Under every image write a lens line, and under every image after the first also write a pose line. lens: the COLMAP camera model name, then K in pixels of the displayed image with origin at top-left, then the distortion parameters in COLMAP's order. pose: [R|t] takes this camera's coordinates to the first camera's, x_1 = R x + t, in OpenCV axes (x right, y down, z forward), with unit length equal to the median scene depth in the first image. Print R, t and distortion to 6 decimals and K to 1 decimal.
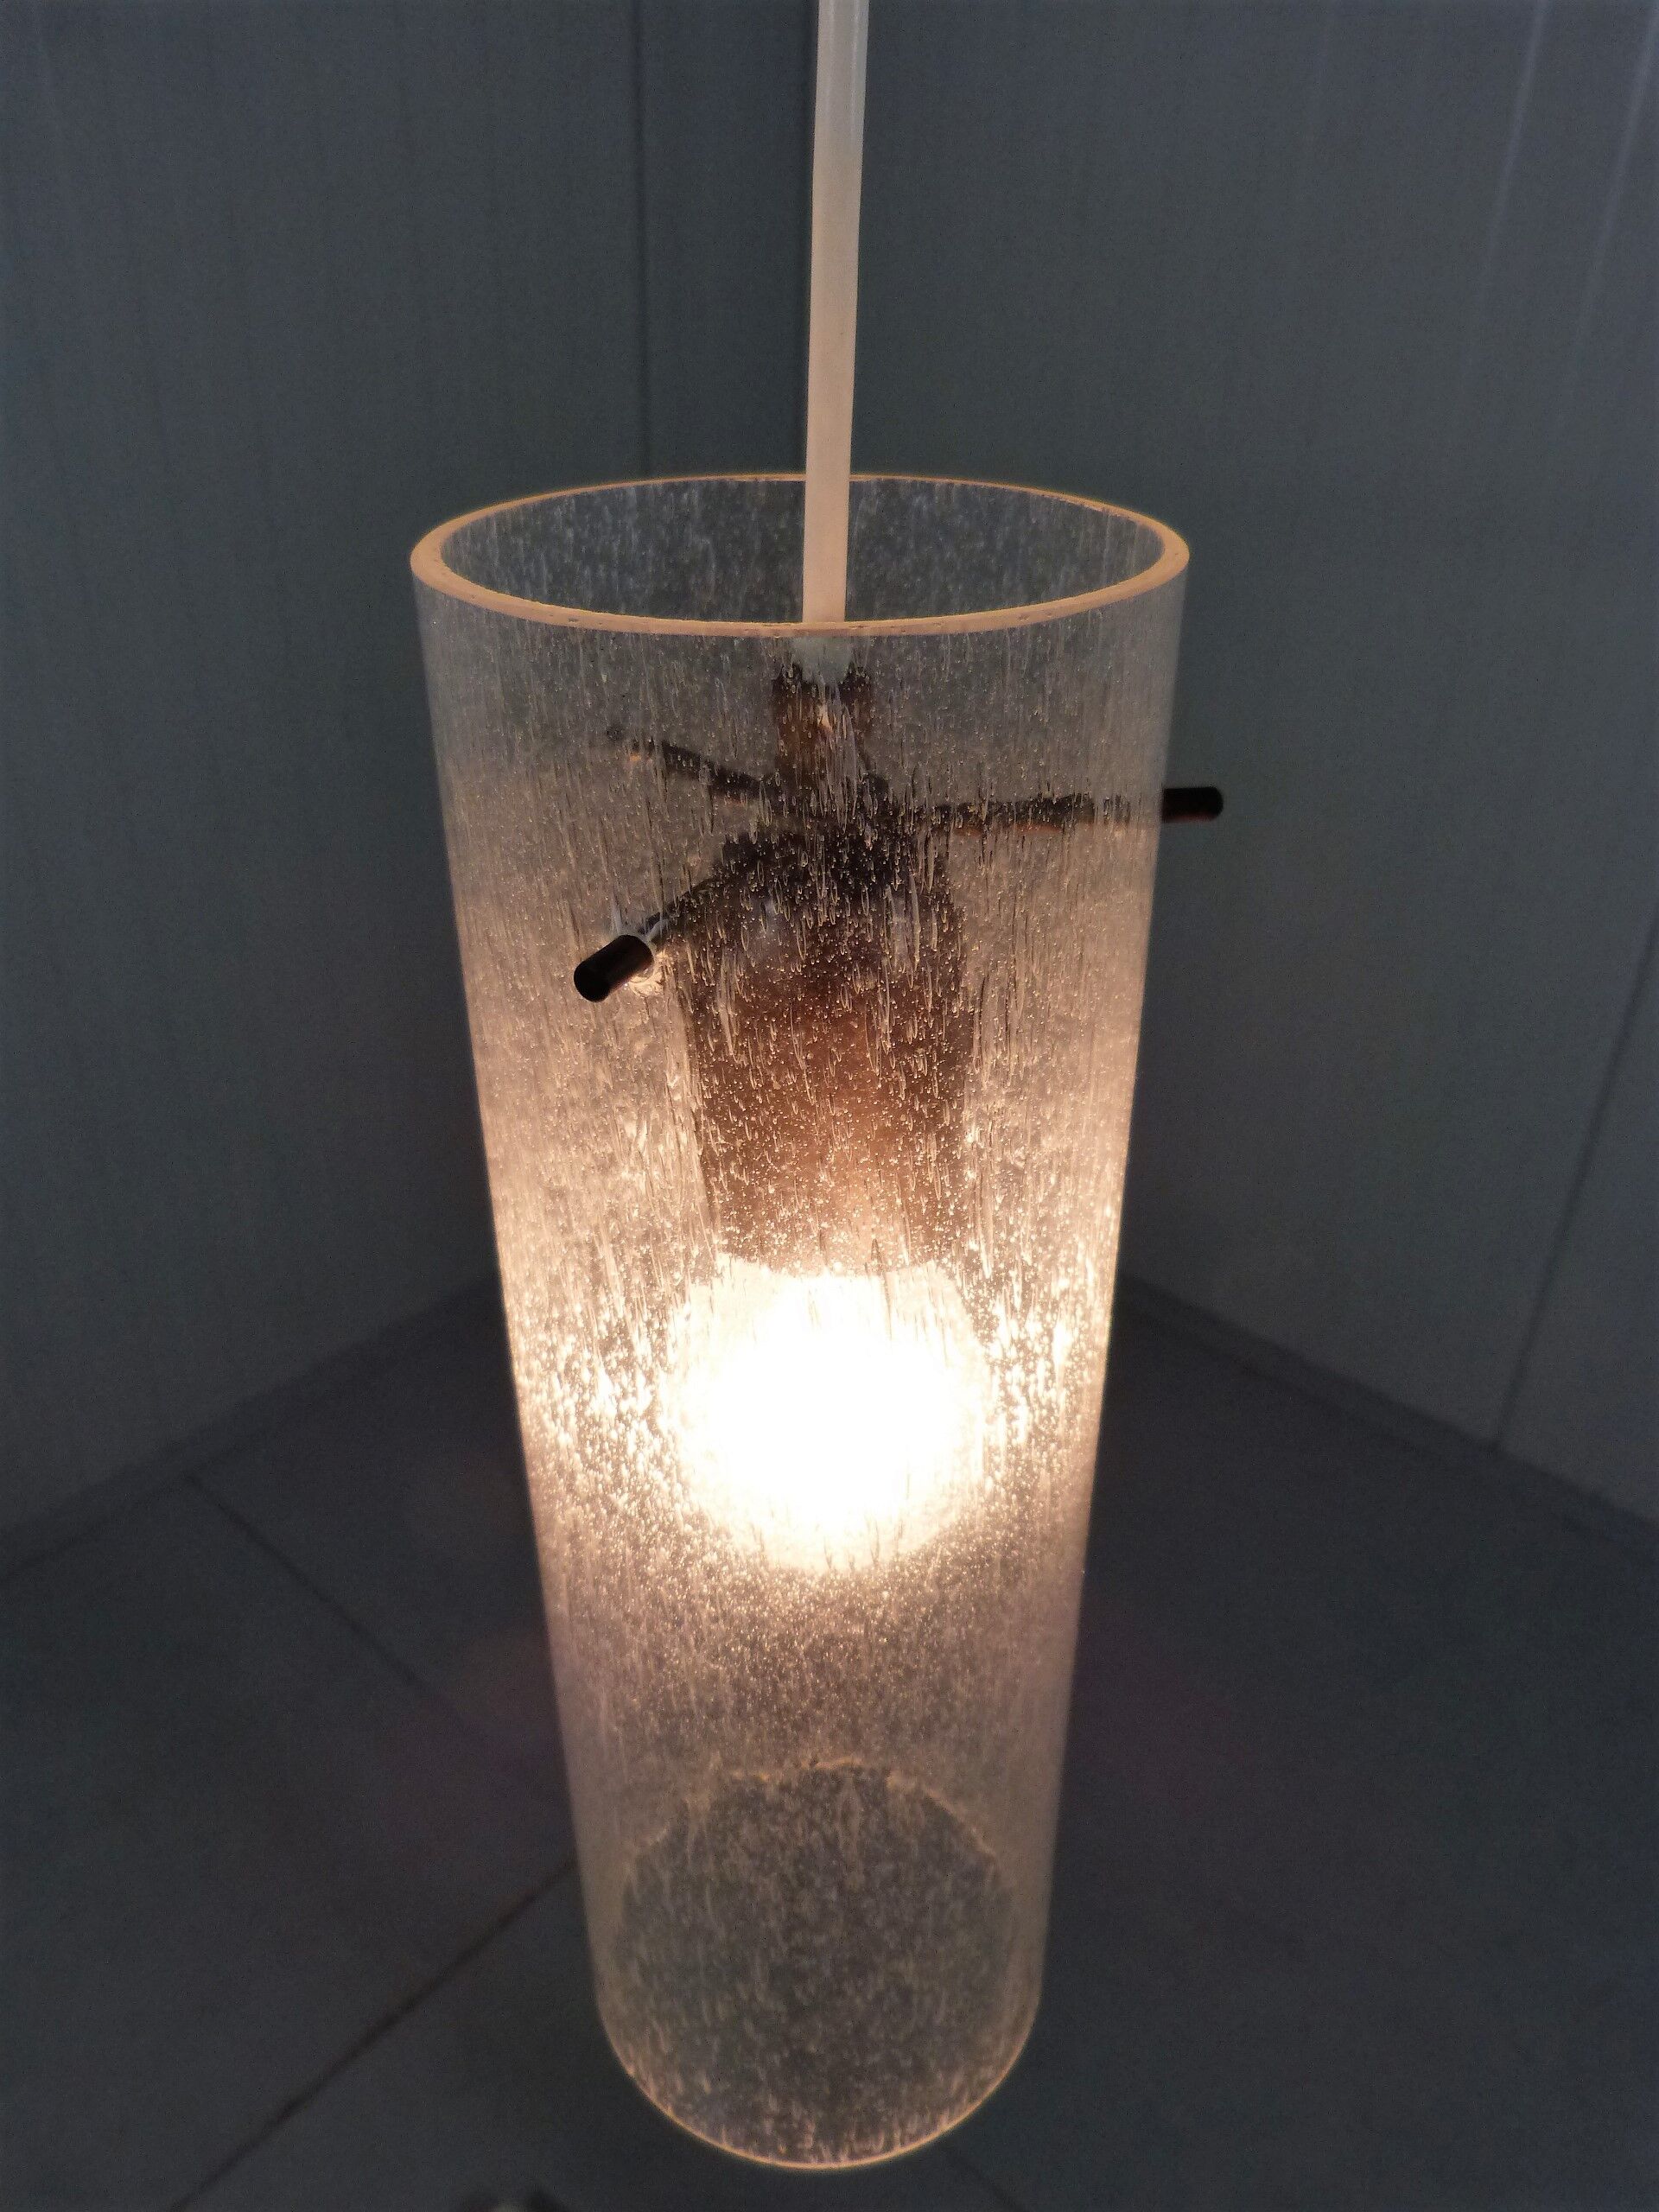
lens RADIAL K [[1669.9, 0, 844.8], [0, 1669.9, 1106.4], [0, 0, 1]] dist [-0.028457, 0.007142]
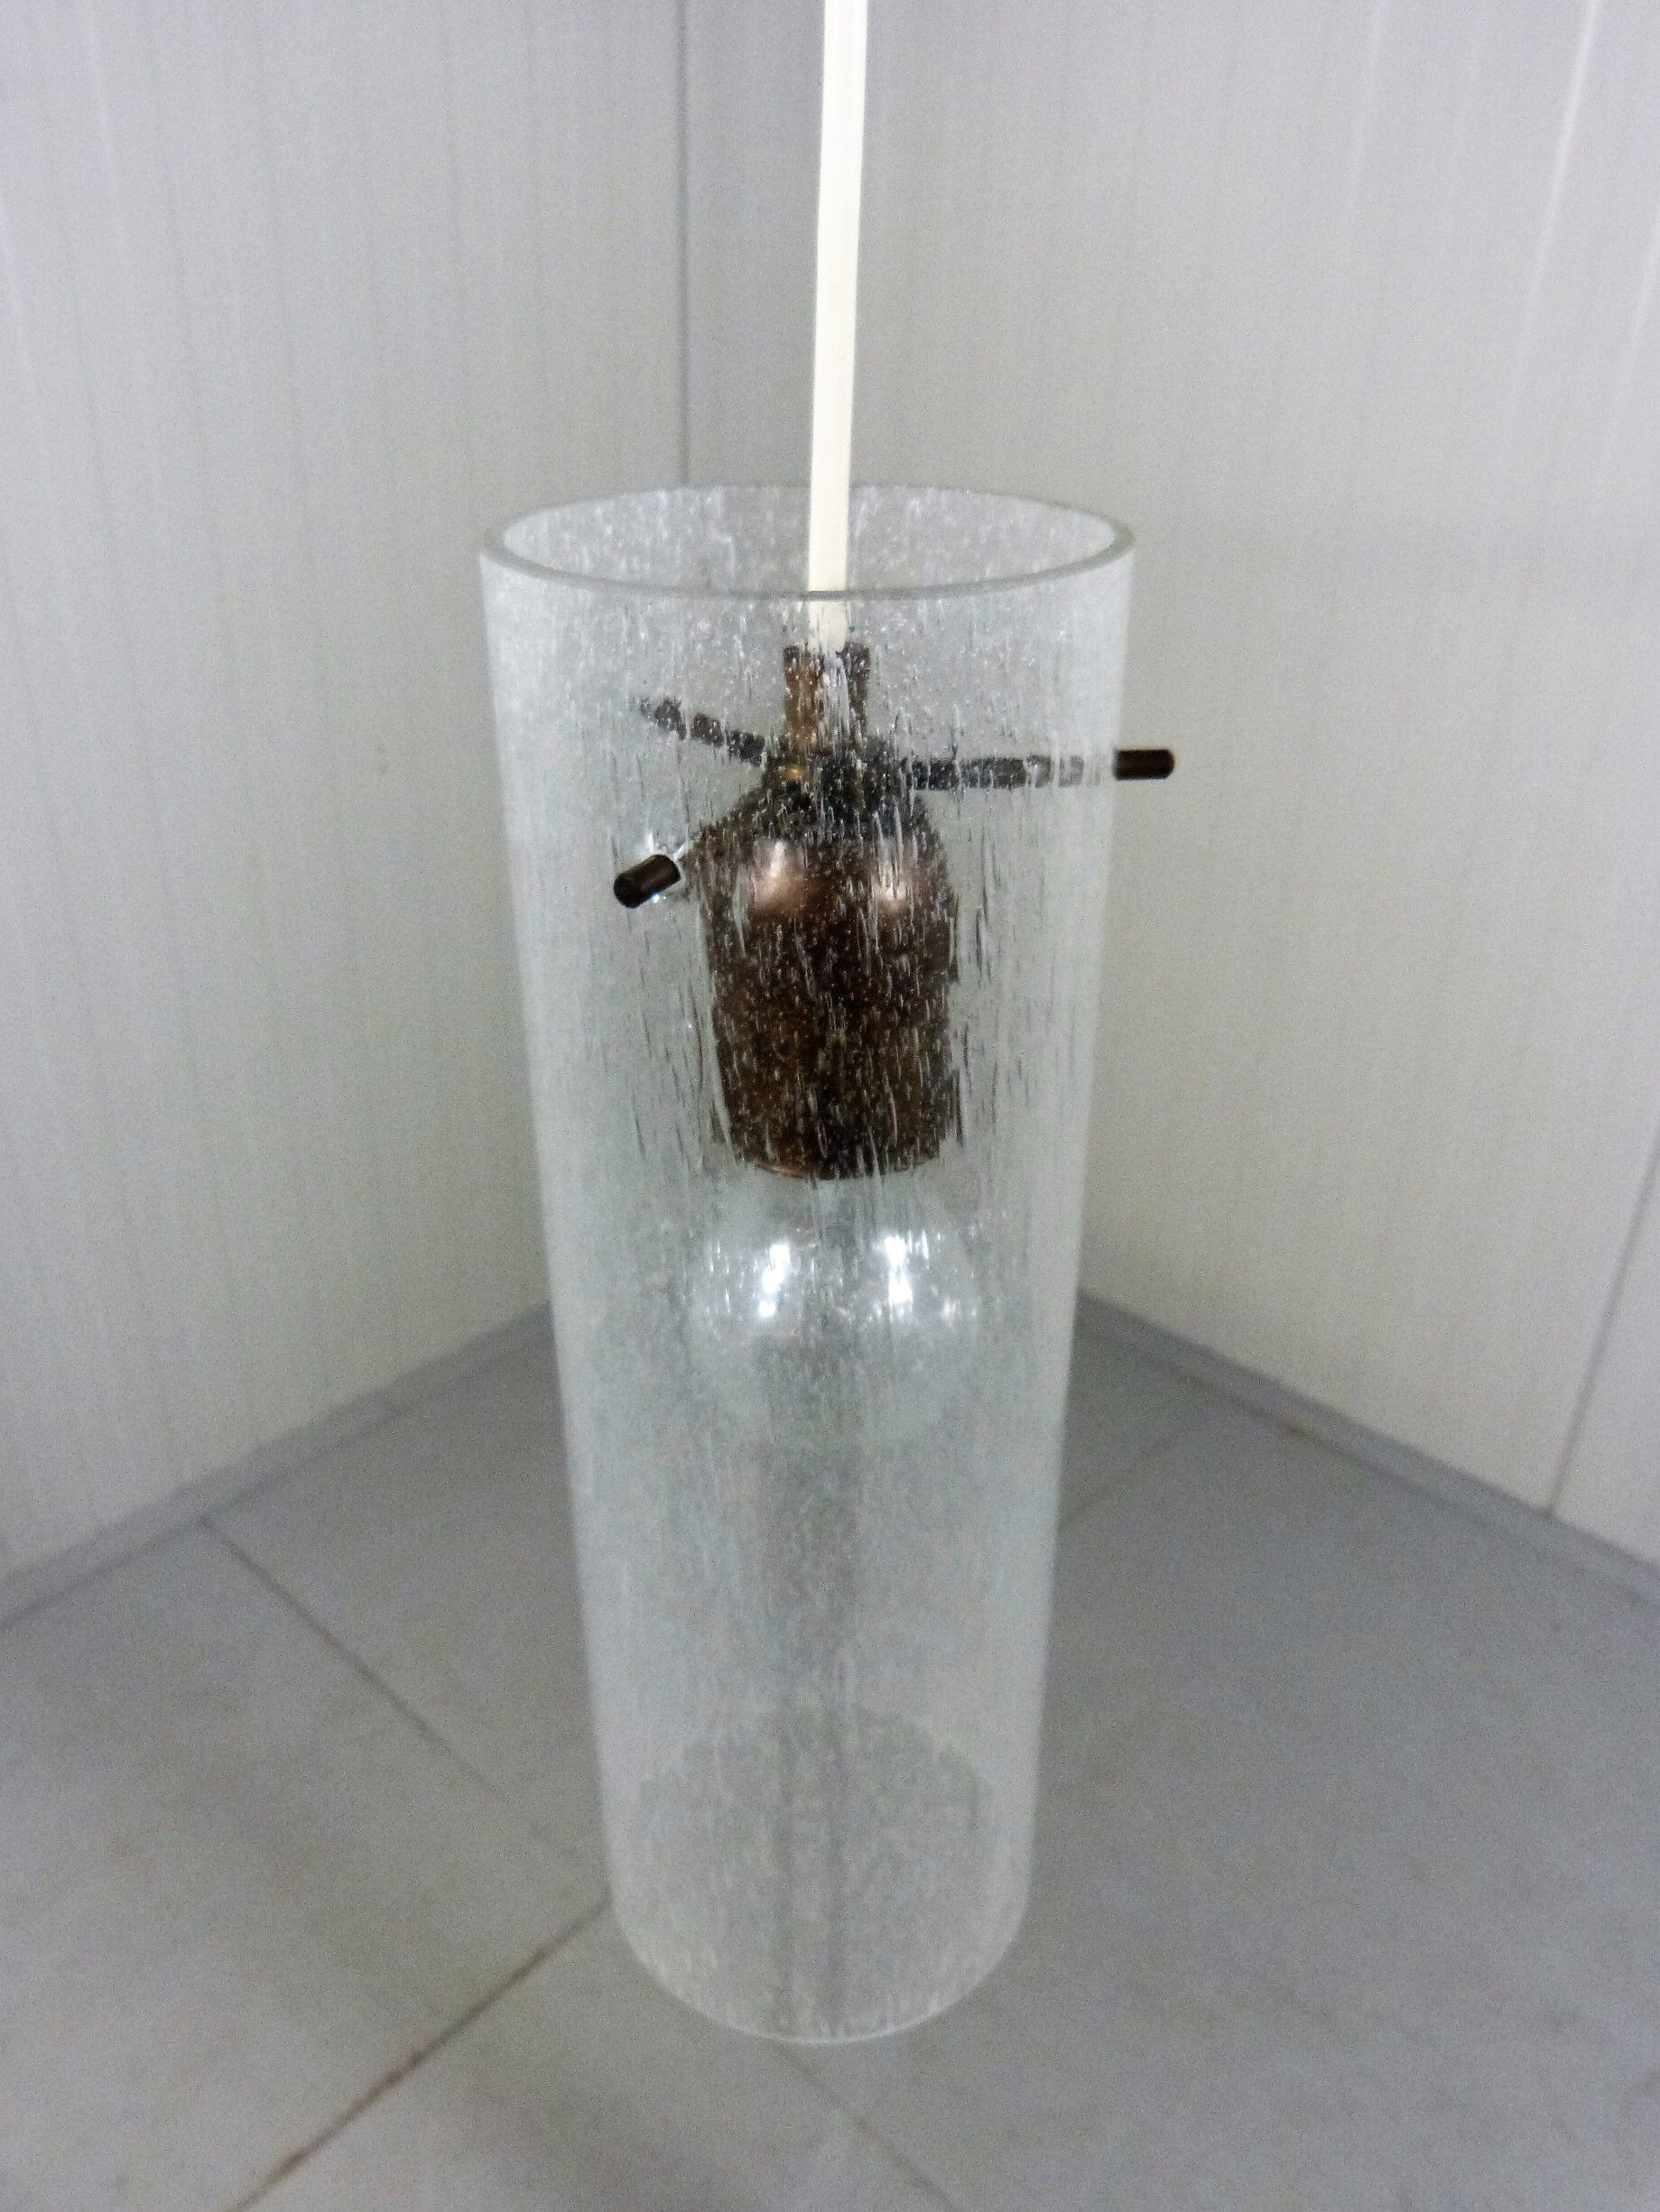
lens RADIAL K [[1749.3, 0, 814.3], [0, 1749.3, 1103.8], [0, 0, 1]] dist [-0.037602, 0.002711]
pose [[0.999305, 0.009379, -0.036070, 0.023668], [-0.010756, 0.999214, -0.038160, 0.103553], [0.035684, 0.038522, 0.998620, -0.202915]]
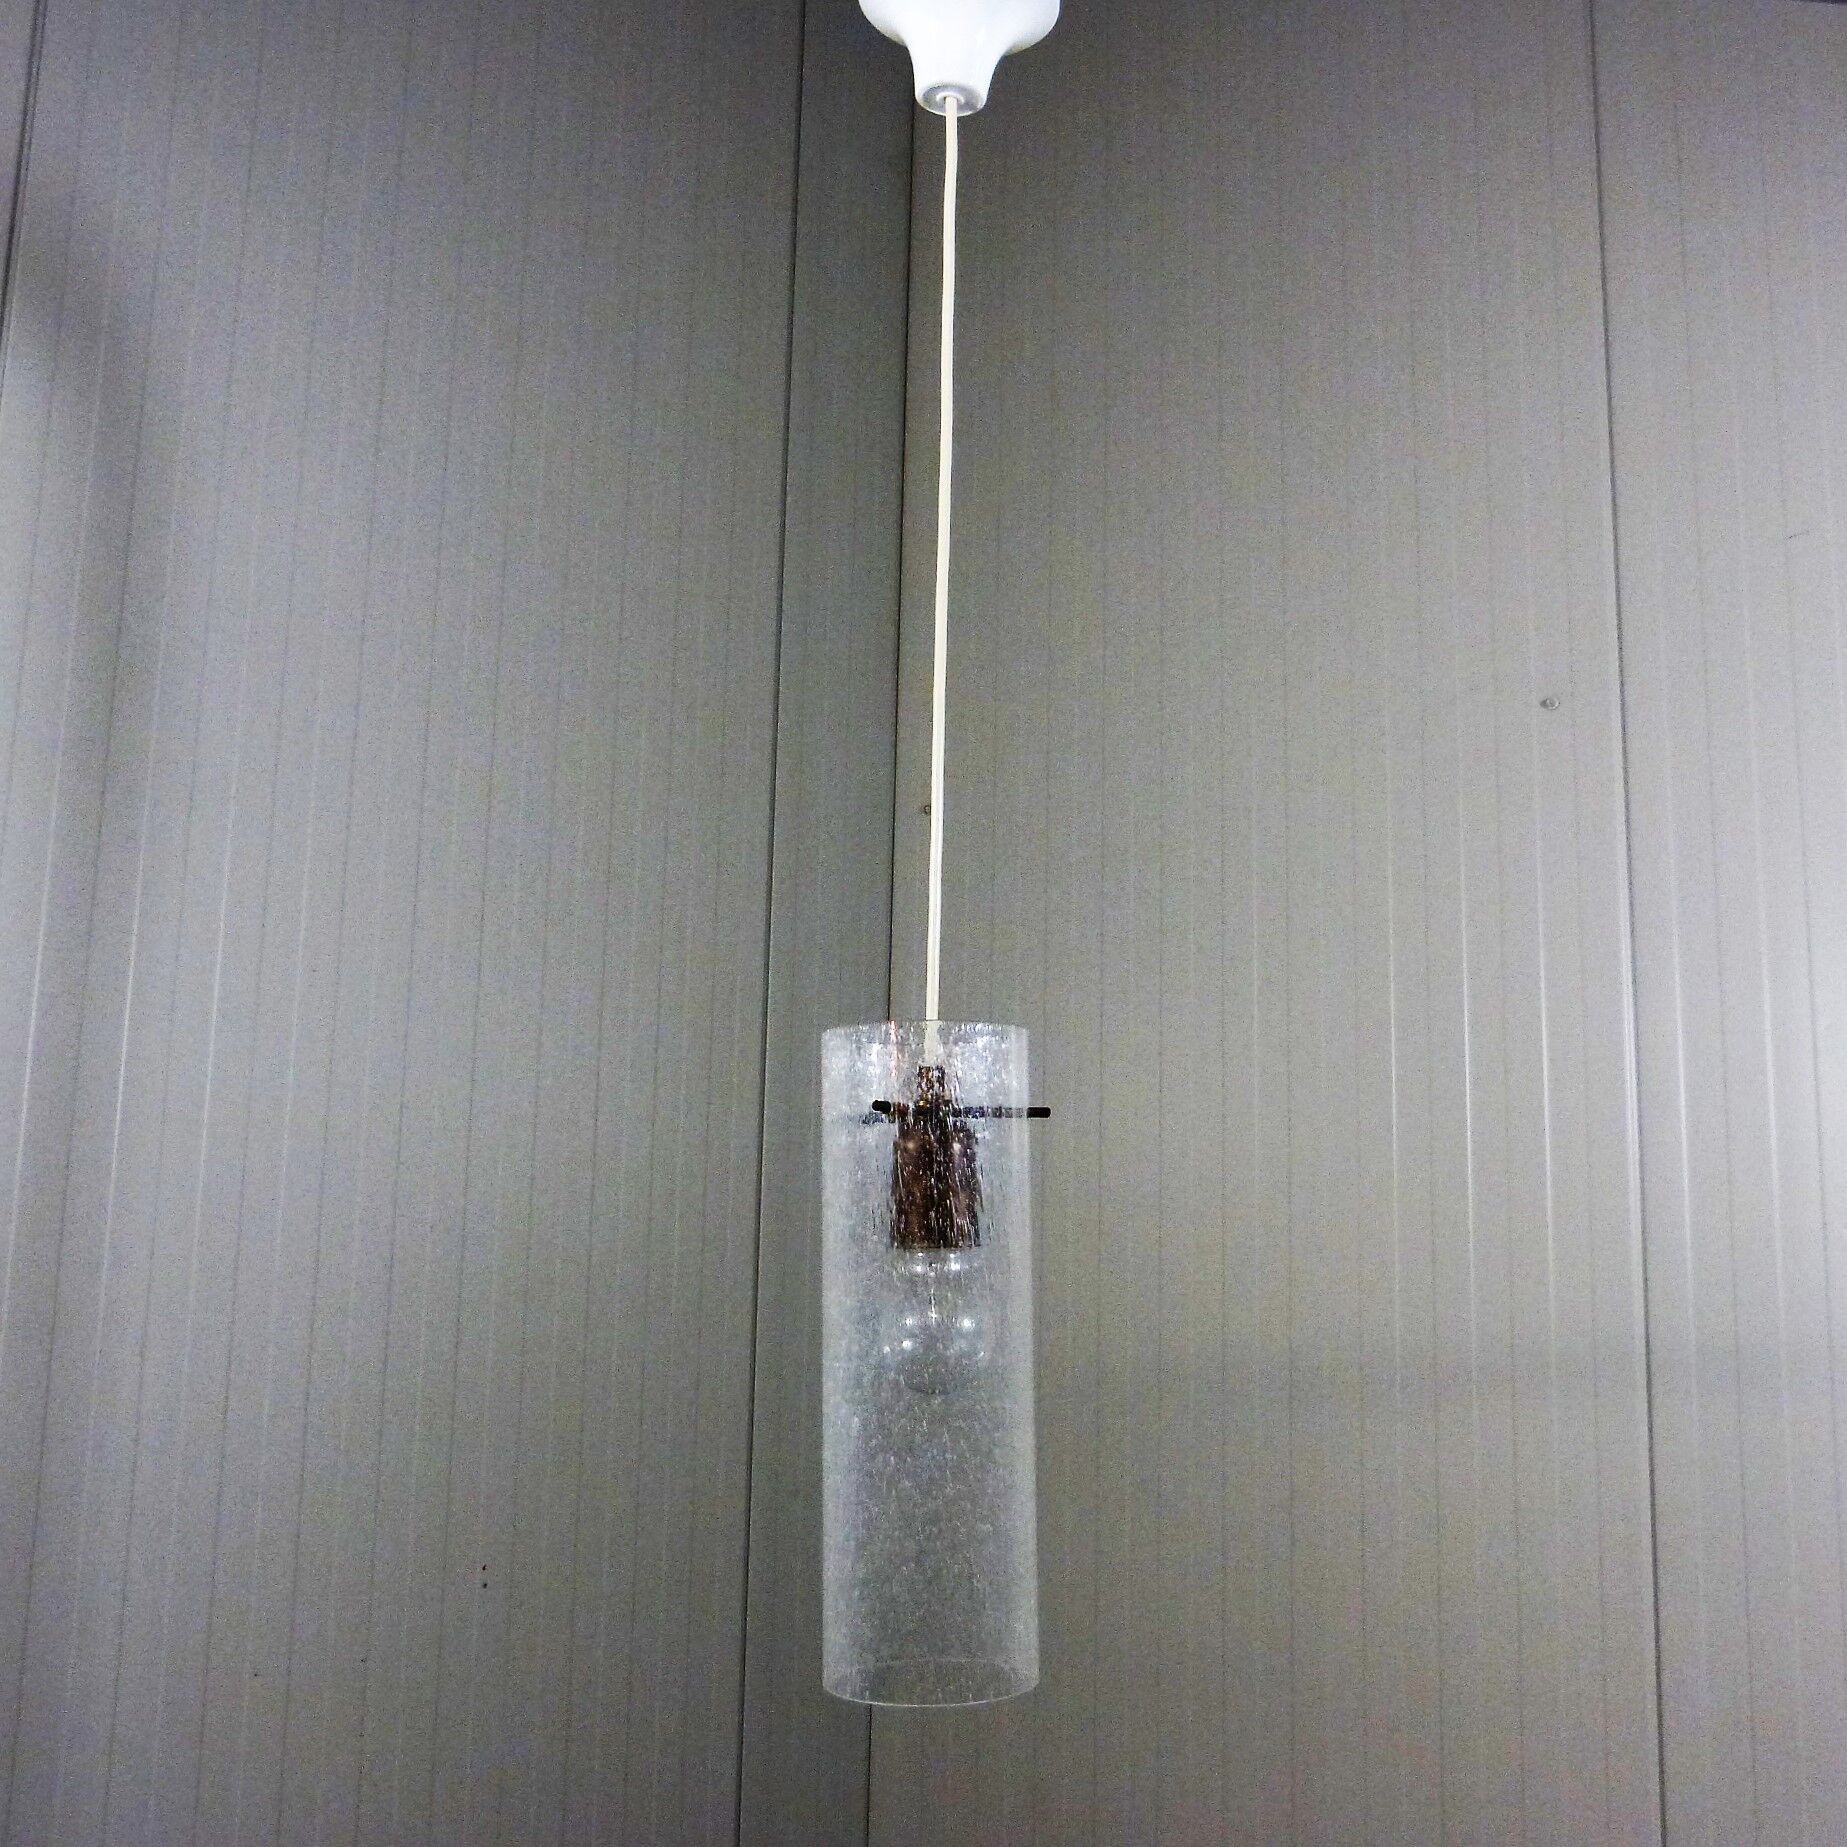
lens RADIAL K [[1837.8, 0, 939.2], [0, 1837.8, 914.4], [0, 0, 1]] dist [-0.023771, 0.000000]
pose [[0.999616, -0.006438, 0.026941, -0.096673], [0.022452, 0.757954, -0.651921, 1.976700], [-0.016223, 0.652276, 0.757808, -2.116792]]
